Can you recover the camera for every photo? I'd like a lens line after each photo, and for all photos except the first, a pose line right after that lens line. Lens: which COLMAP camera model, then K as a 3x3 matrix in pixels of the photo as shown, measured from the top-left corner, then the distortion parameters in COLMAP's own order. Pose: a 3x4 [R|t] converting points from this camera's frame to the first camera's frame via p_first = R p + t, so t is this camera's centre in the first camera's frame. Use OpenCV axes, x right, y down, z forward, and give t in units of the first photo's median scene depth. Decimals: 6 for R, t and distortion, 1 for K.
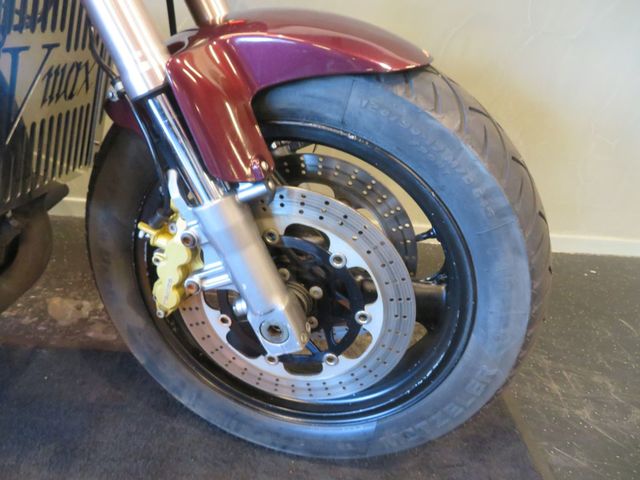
lens RADIAL K [[461.8, 0, 319.6], [0, 461.8, 241.2], [0, 0, 1]] dist [-0.012829, 0.011735]
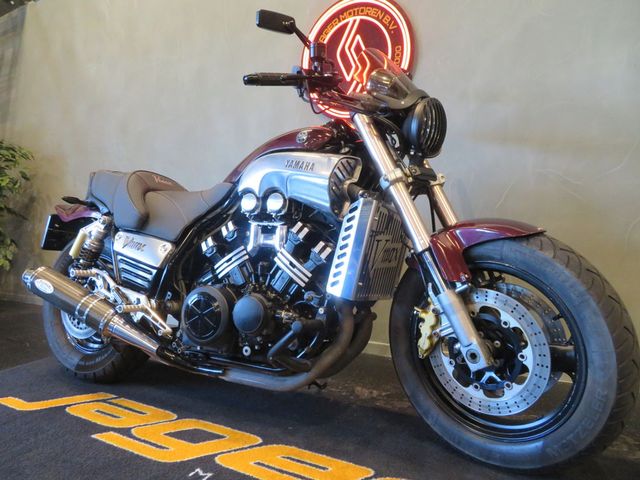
lens RADIAL K [[461.8, 0, 315.9], [0, 461.8, 240.3], [0, 0, 1]] dist [-0.012829, 0.011735]
pose [[0.851632, -0.078312, -0.518257, 0.400290], [-0.160554, 0.902268, -0.400170, 0.642579], [0.498945, 0.424005, 0.755826, -1.105134]]
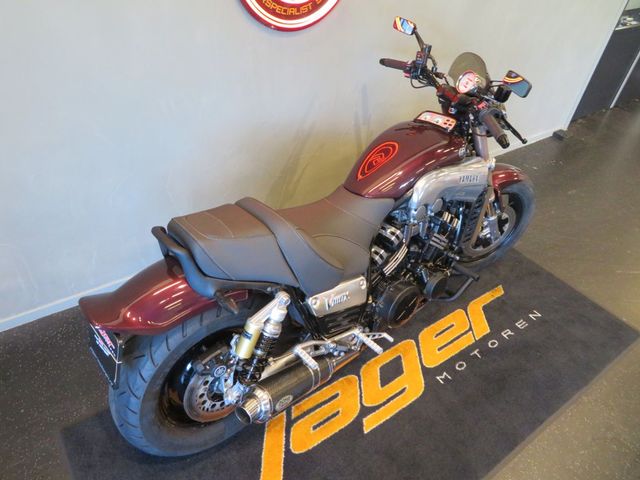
lens RADIAL K [[461.8, 0, 319.1], [0, 461.8, 240.4], [0, 0, 1]] dist [-0.012829, 0.011735]
pose [[0.814673, -0.374309, 0.442946, -3.181559], [0.246928, 0.915000, 0.319063, -1.484693], [-0.524724, -0.150556, 0.837853, -1.637411]]
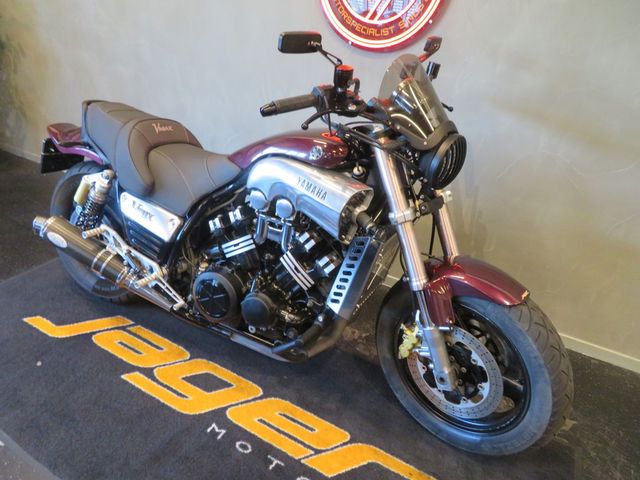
lens RADIAL K [[461.8, 0, 315.7], [0, 461.8, 241.0], [0, 0, 1]] dist [-0.012829, 0.011735]
pose [[0.863854, 0.209622, -0.458057, 0.292899], [-0.232629, 0.972545, 0.006351, -0.389824], [0.446812, 0.101071, 0.888900, -1.589497]]
